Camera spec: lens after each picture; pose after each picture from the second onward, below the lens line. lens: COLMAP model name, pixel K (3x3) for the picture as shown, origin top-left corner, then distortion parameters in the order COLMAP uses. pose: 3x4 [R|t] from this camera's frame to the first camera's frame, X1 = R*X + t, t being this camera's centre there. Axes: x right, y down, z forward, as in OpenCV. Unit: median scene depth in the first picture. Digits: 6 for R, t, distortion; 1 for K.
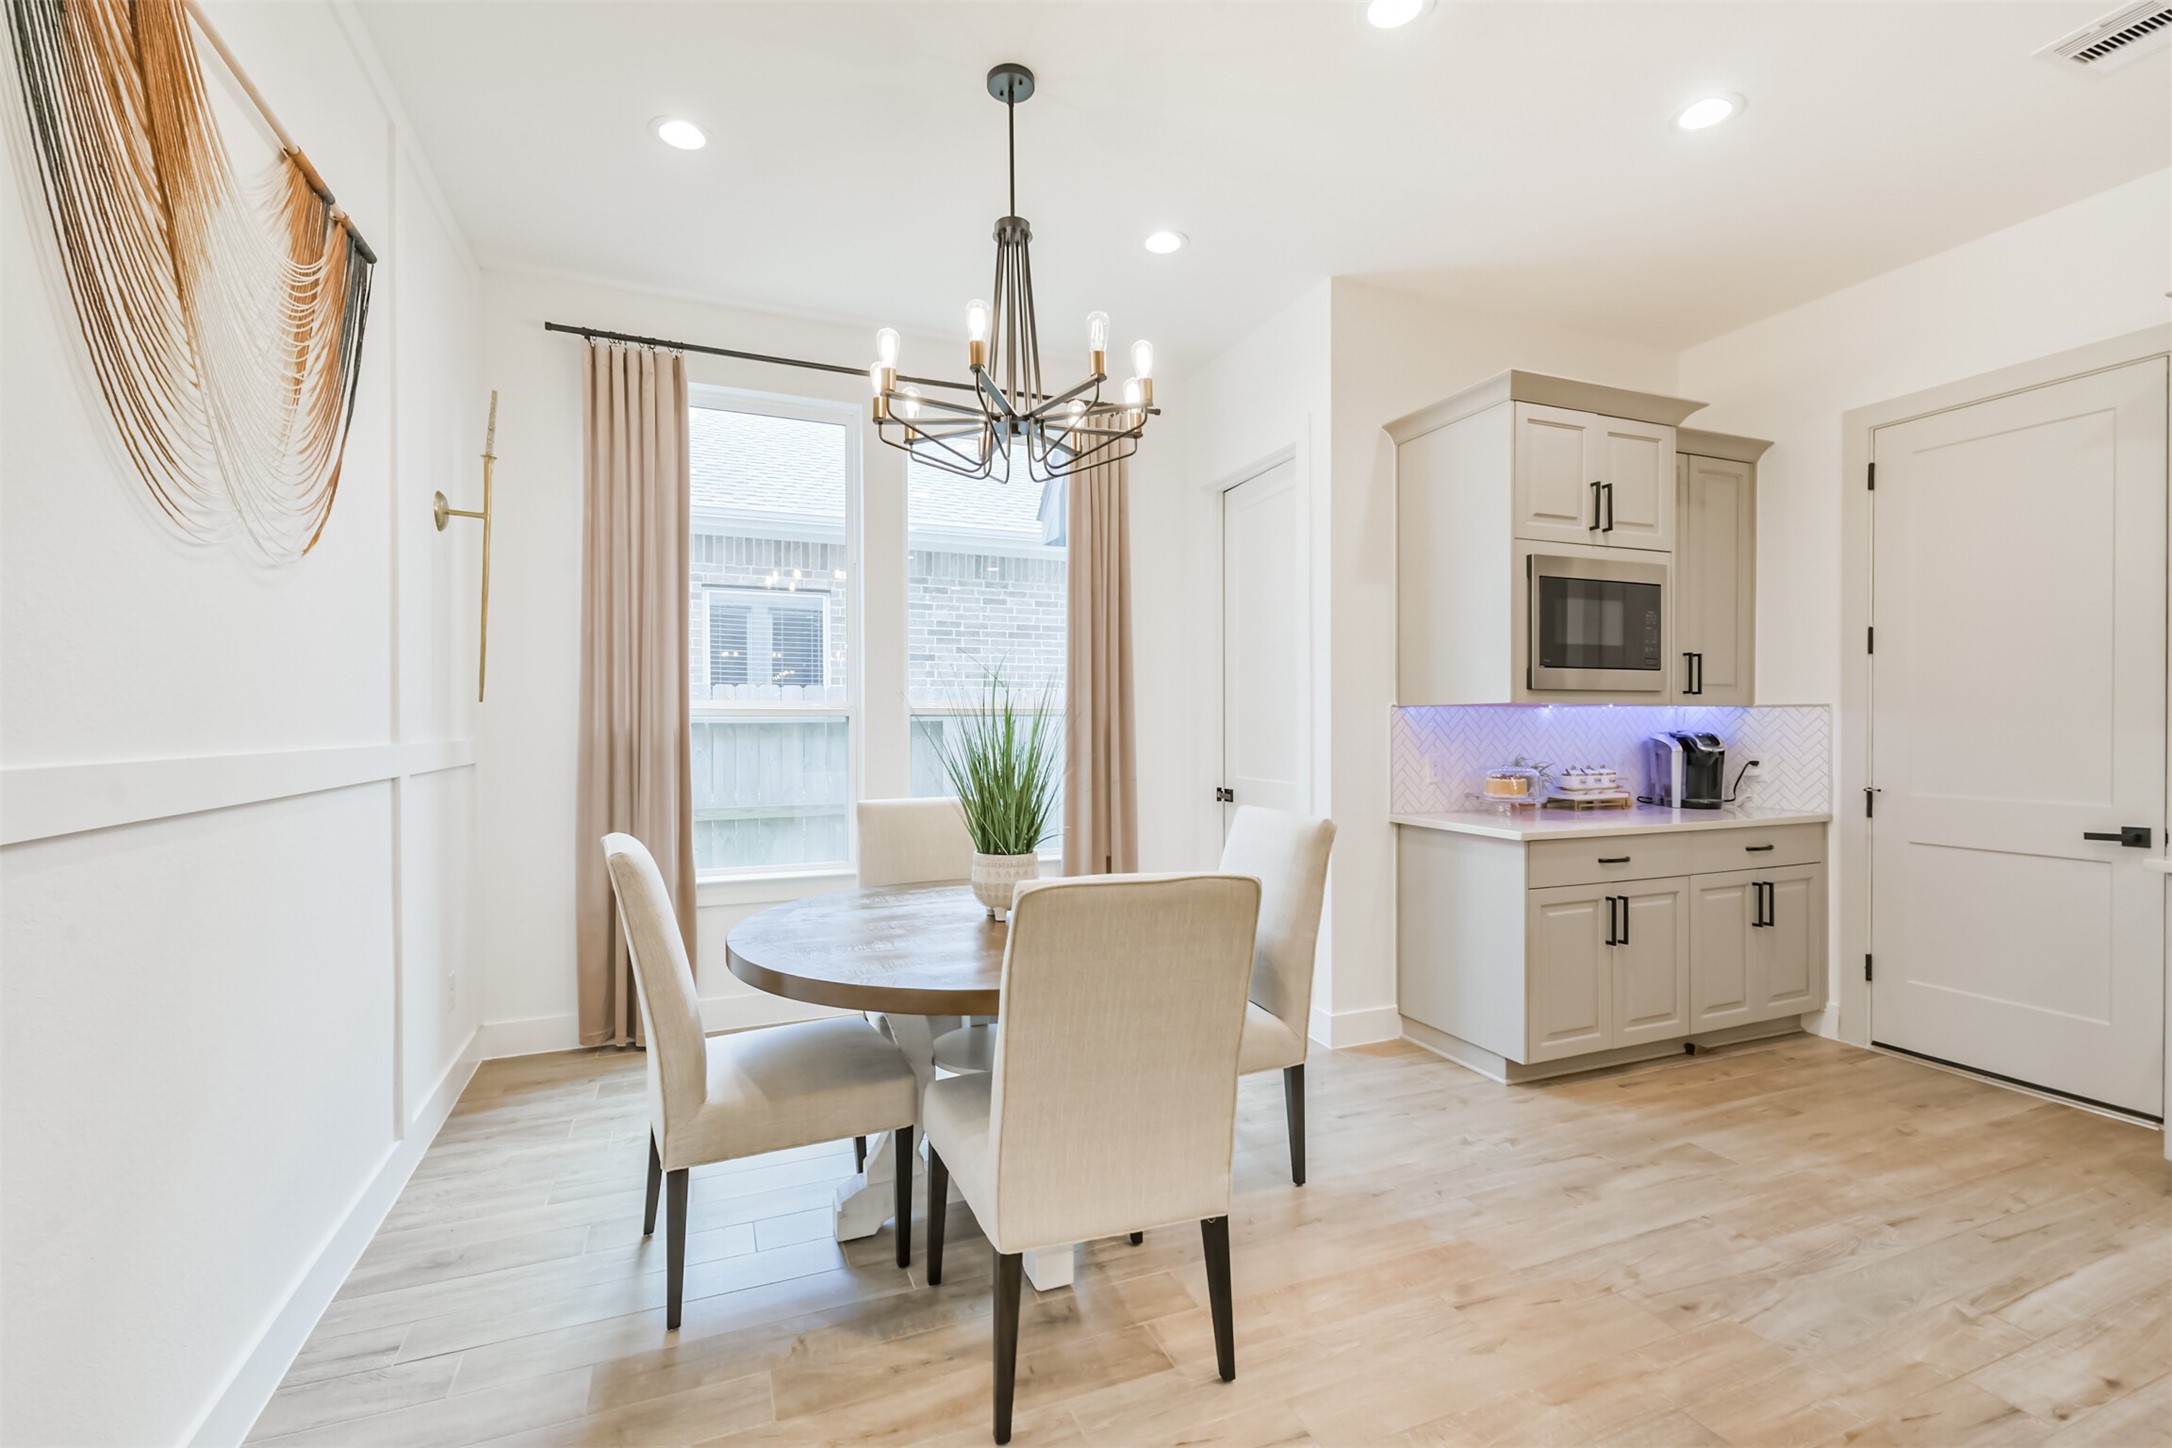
lens RADIAL K [[941.0, 0, 1081.1], [0, 941.0, 726.4], [0, 0, 1]] dist [0.024106, -0.010837]
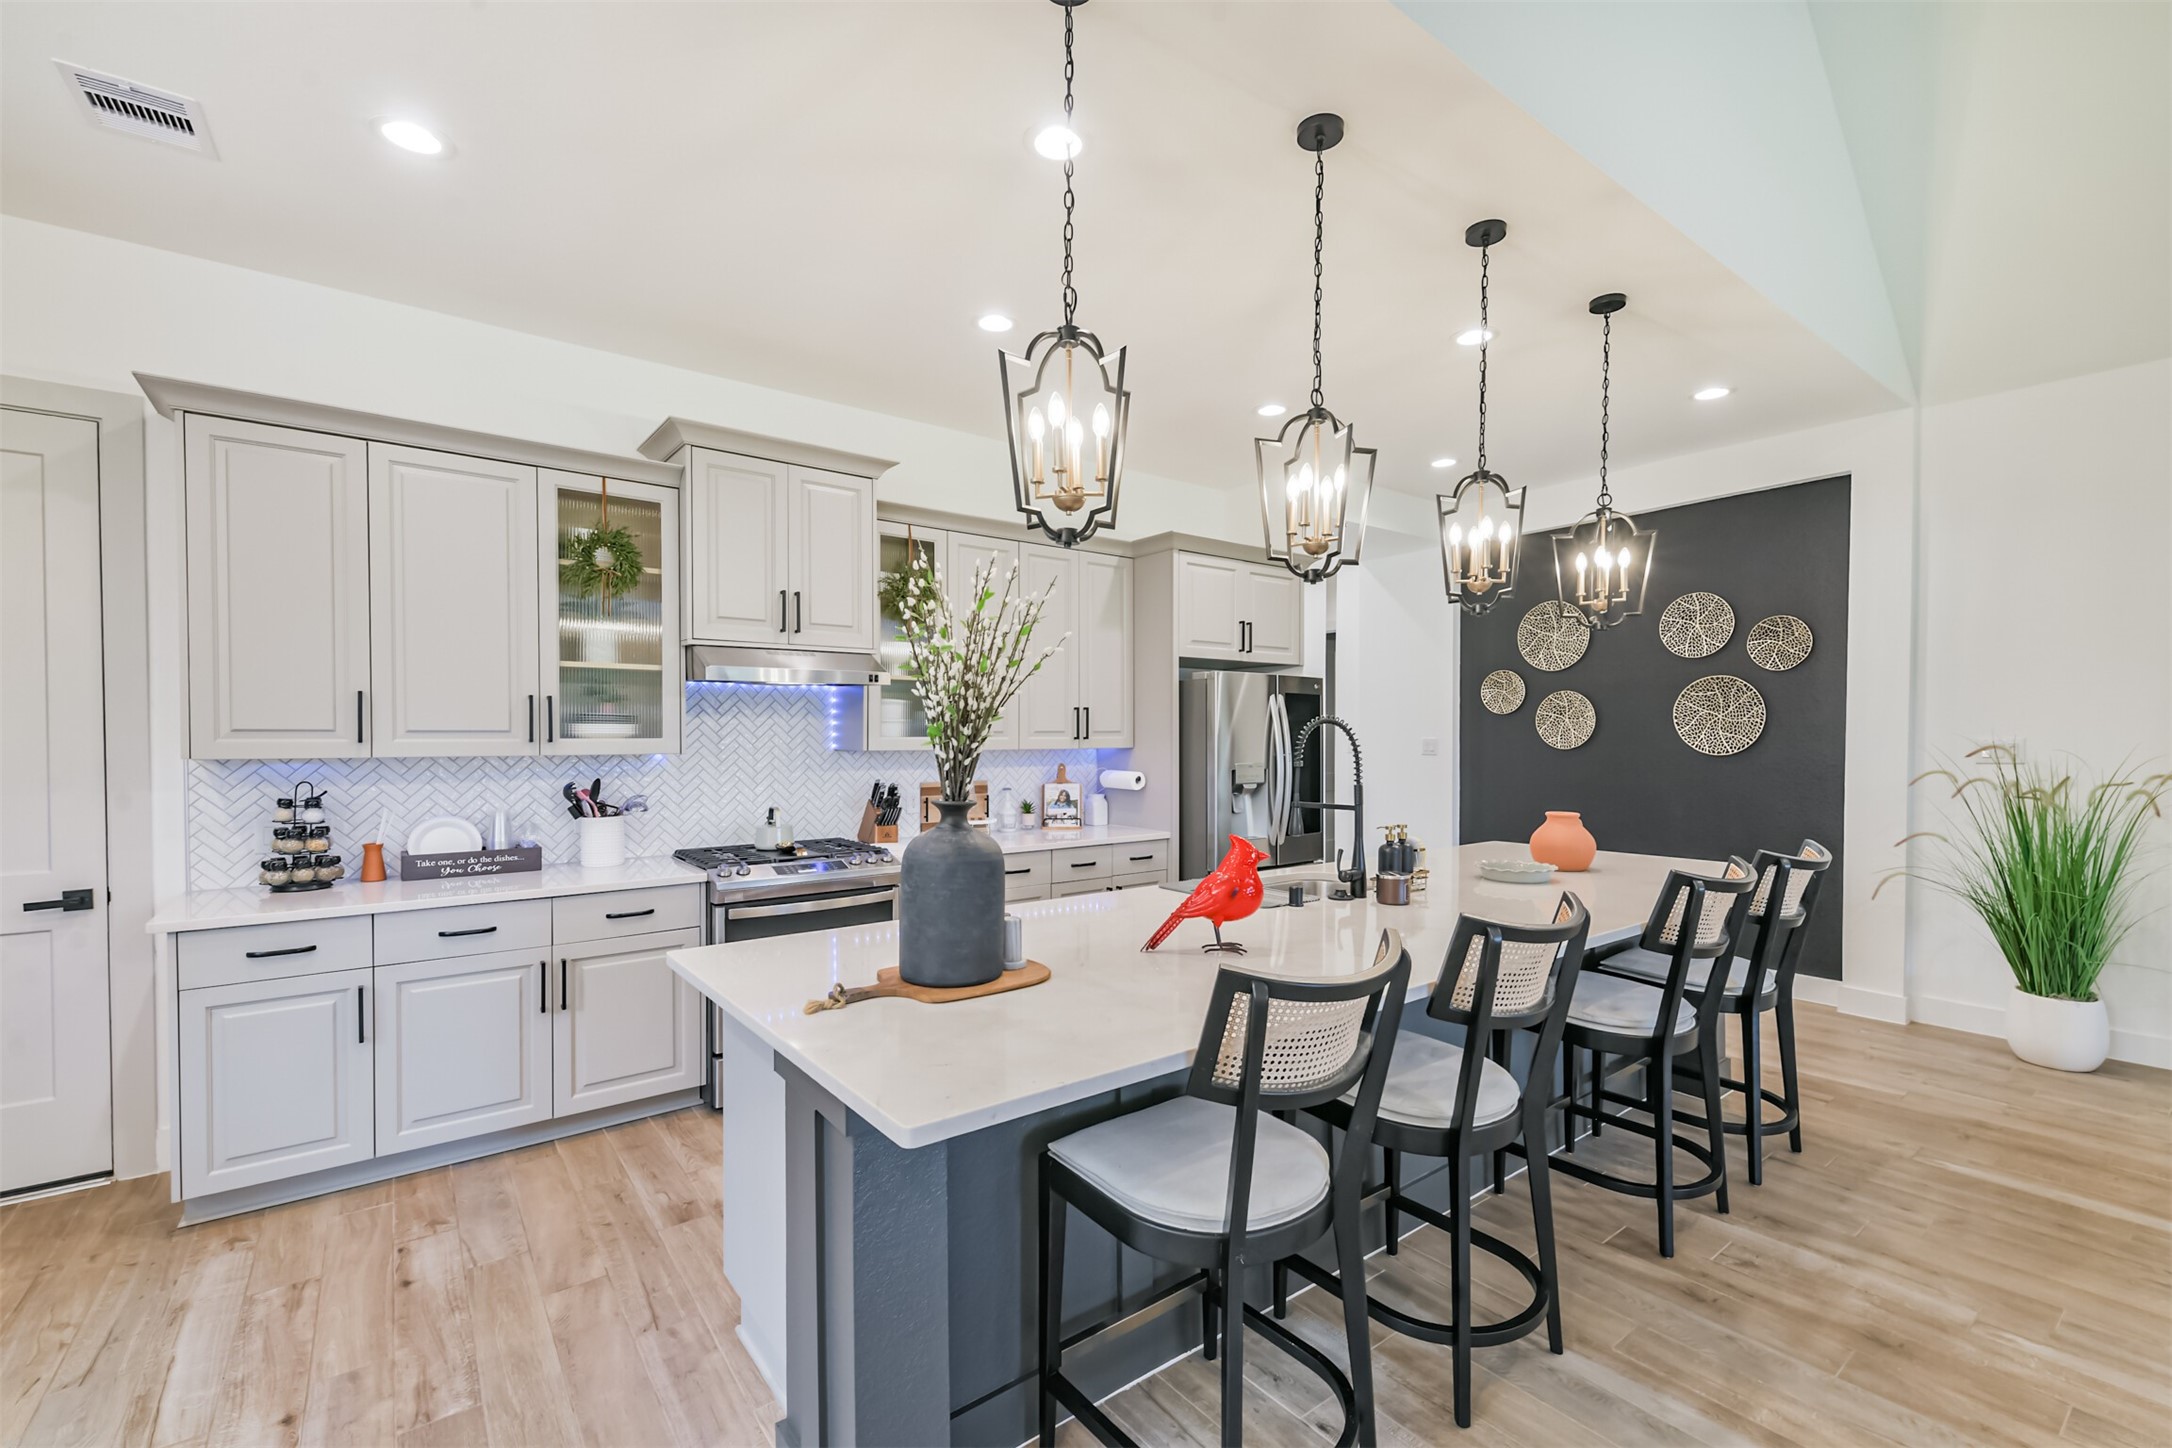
lens RADIAL K [[917.3, 0, 1100.4], [0, 917.3, 747.7], [0, 0, 1]] dist [0.026701, -0.009278]
pose [[-0.264313, -0.012561, 0.964355, -0.098769], [0.005004, 0.999884, 0.014395, -0.047436], [-0.964424, 0.008630, -0.264219, 0.223149]]
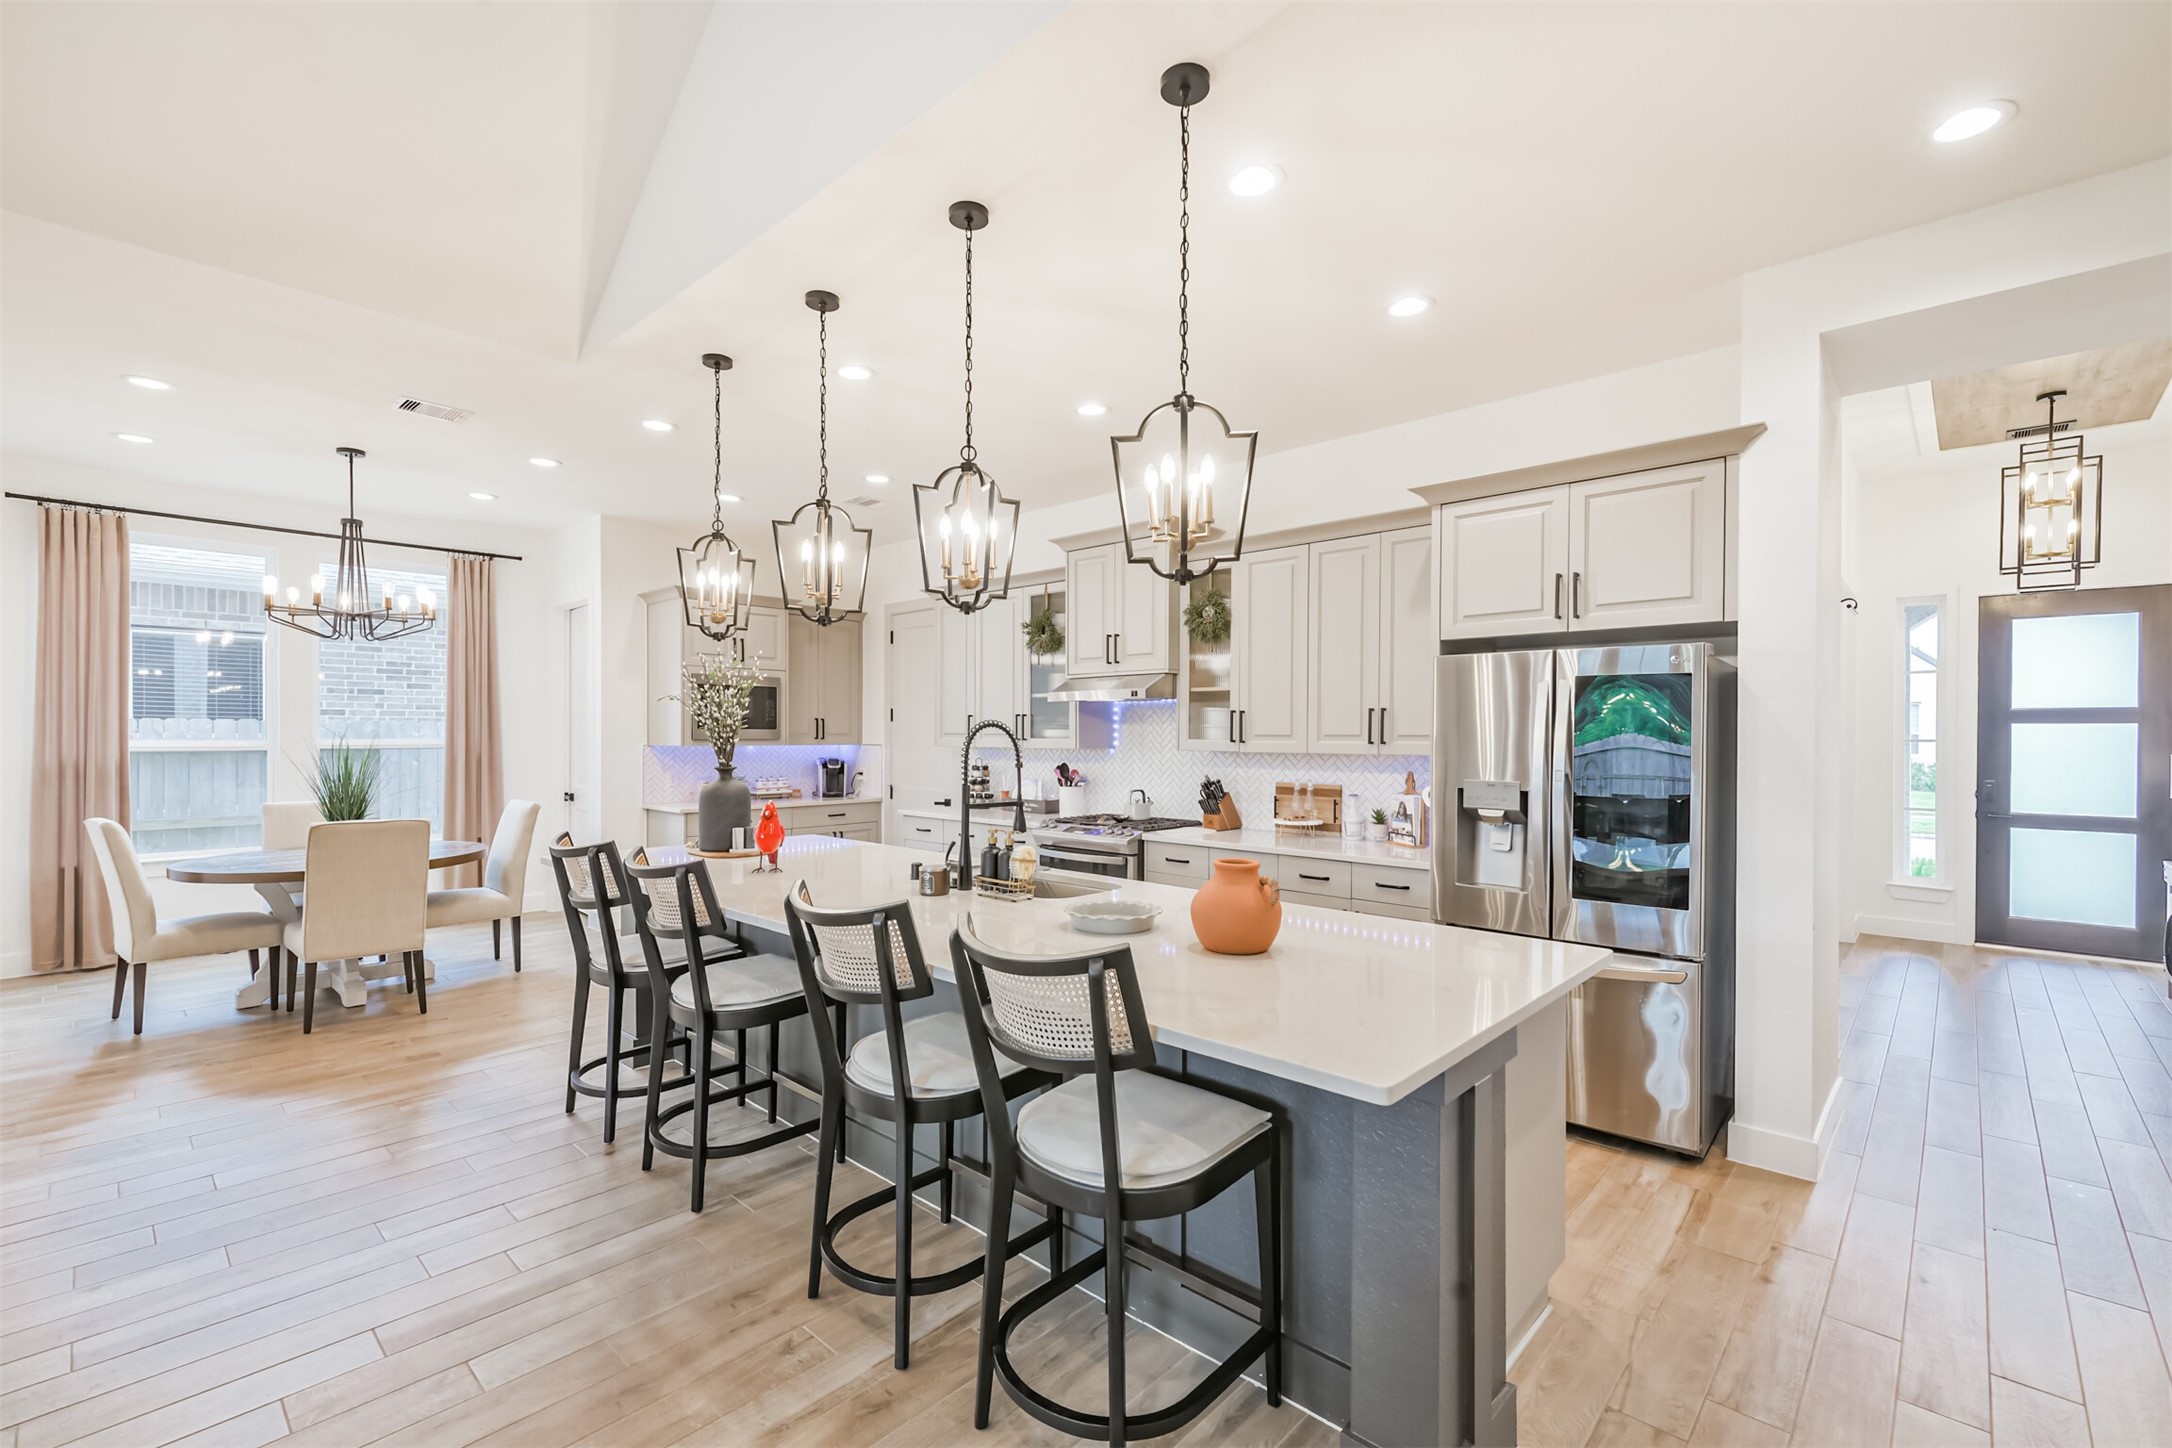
lens RADIAL K [[923.5, 0, 1087.7], [0, 923.5, 739.7], [0, 0, 1]] dist [0.016547, -0.006994]
pose [[0.906009, 0.002926, 0.423247, 0.420492], [-0.003624, 0.999993, 0.000843, -0.045893], [-0.423242, -0.002298, 0.906014, -1.222568]]
